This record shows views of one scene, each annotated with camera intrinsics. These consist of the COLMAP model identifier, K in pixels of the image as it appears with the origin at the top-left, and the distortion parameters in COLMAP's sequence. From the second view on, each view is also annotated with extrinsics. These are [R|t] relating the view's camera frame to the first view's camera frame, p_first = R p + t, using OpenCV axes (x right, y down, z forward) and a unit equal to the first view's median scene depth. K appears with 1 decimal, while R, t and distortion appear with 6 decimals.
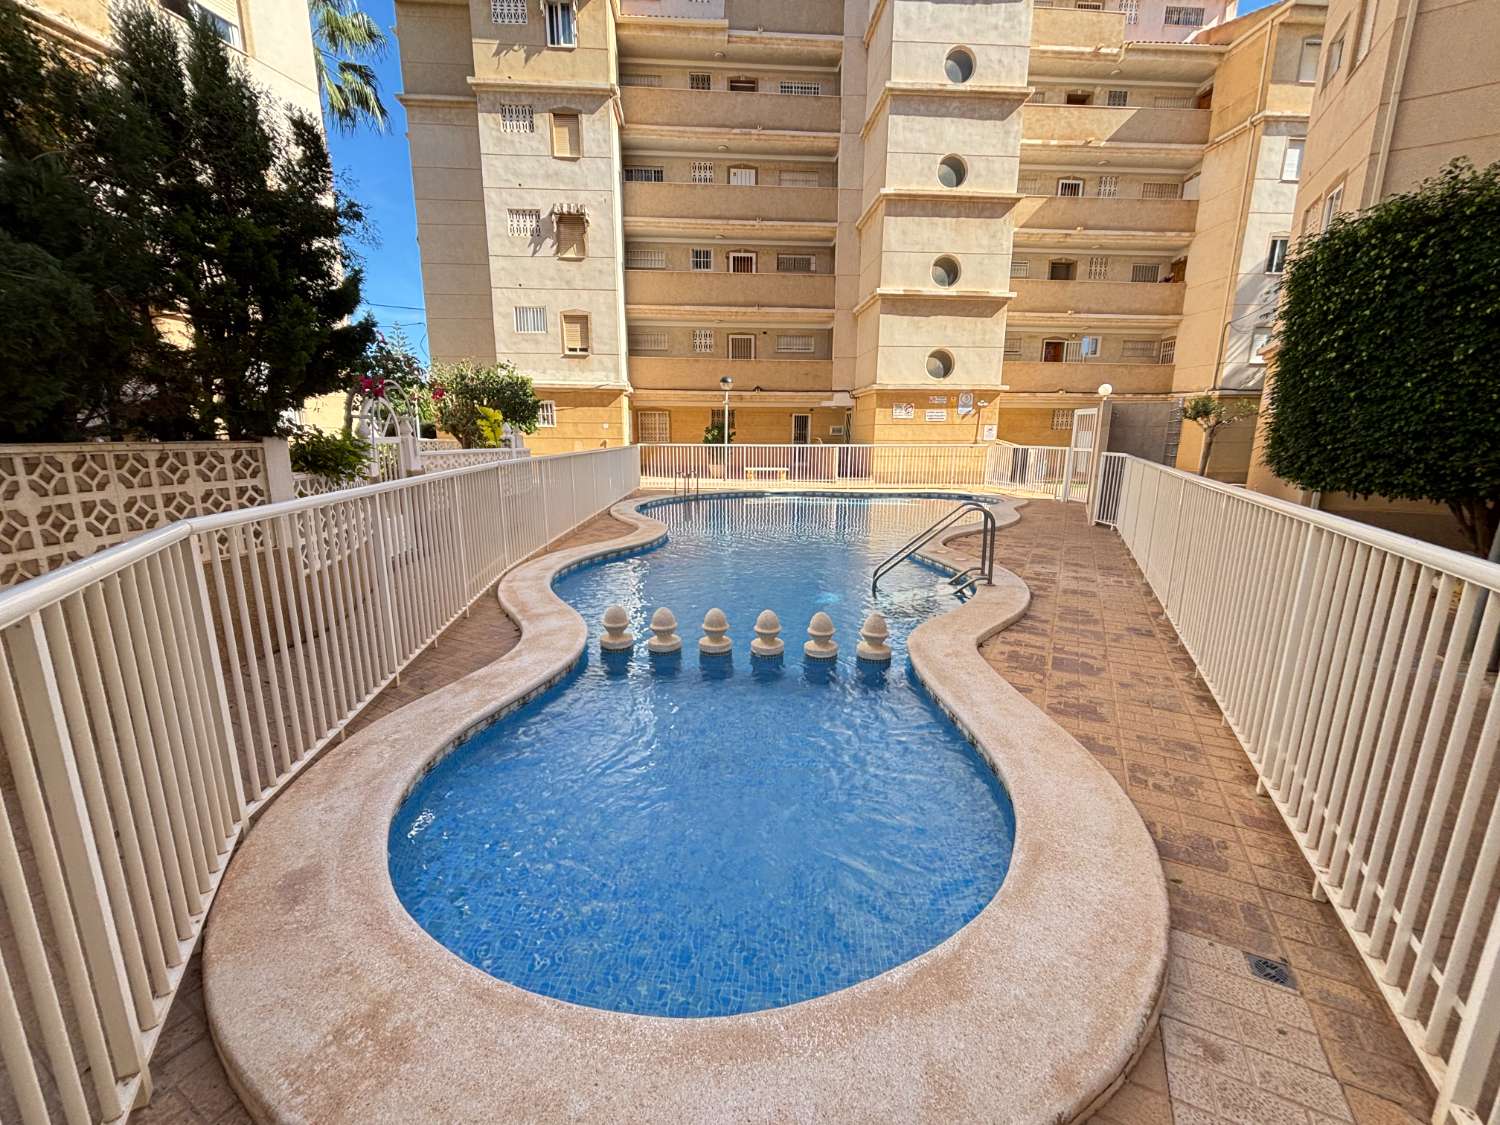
lens RADIAL K [[612.7, 0, 747.4], [0, 612.7, 565.5], [0, 0, 1]] dist [0.001568, -0.000688]
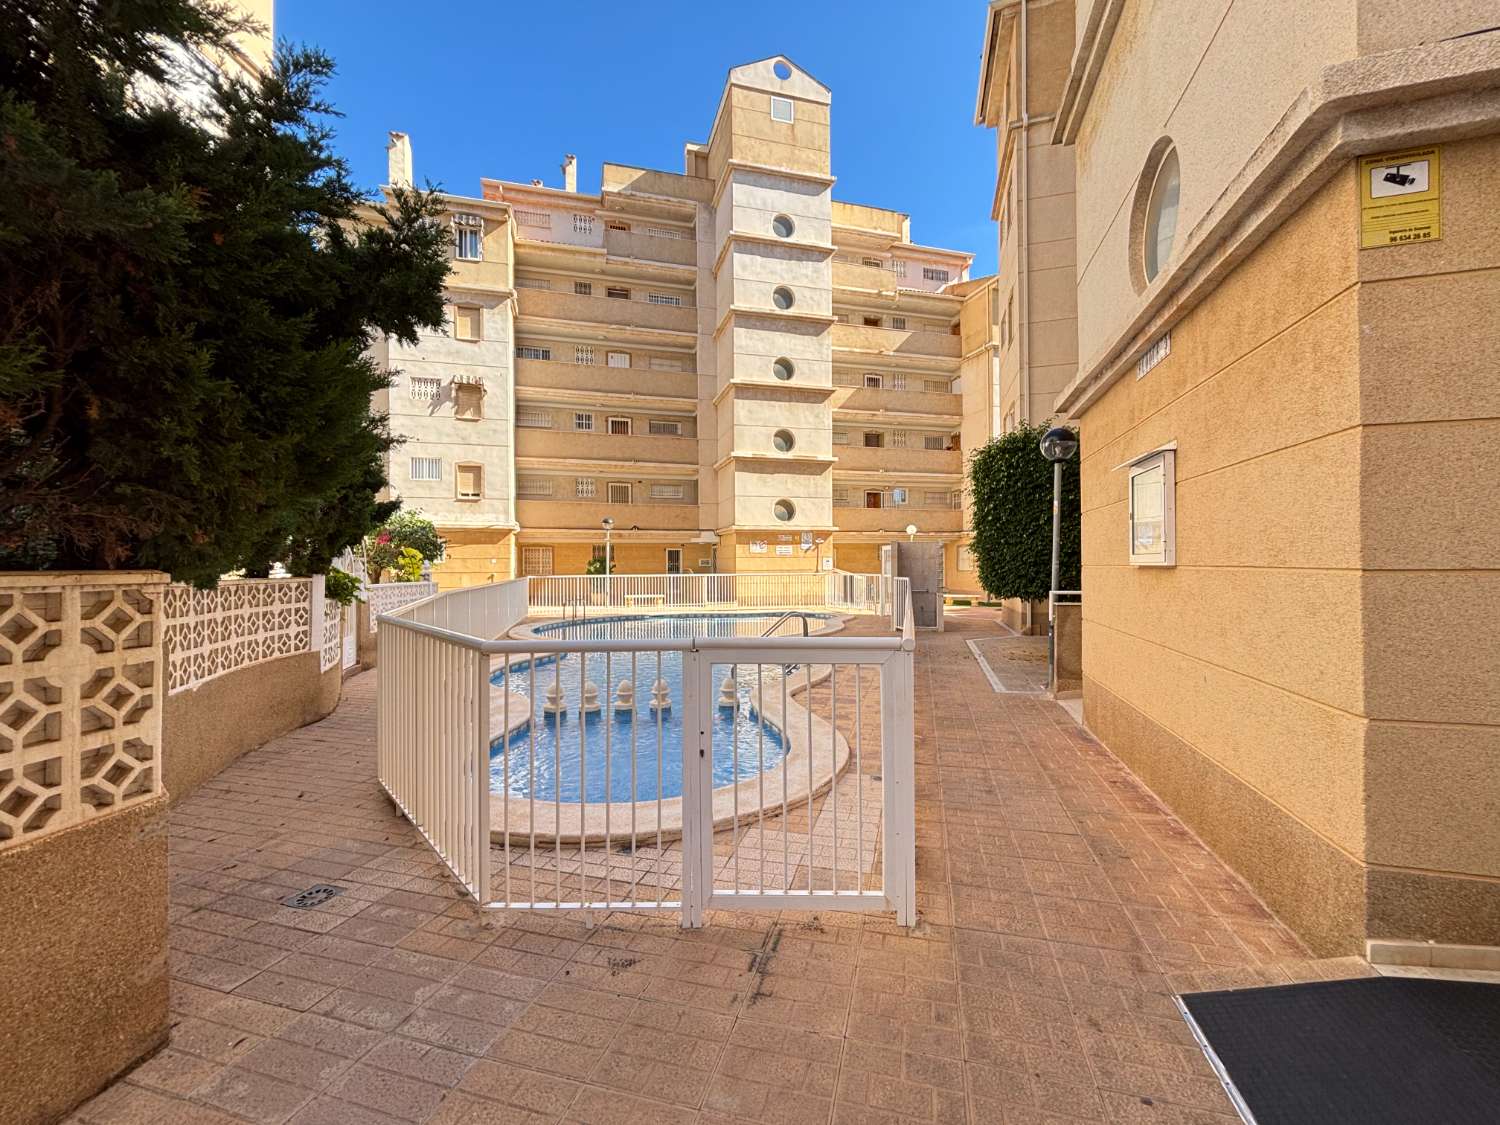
lens RADIAL K [[612.7, 0, 747.4], [0, 612.7, 565.5], [0, 0, 1]] dist [0.001568, -0.000688]
pose [[0.978343, -0.011746, 0.206659, -0.015943], [0.054824, 0.977436, -0.203991, 0.028312], [-0.199600, 0.210903, 0.956912, -0.138164]]
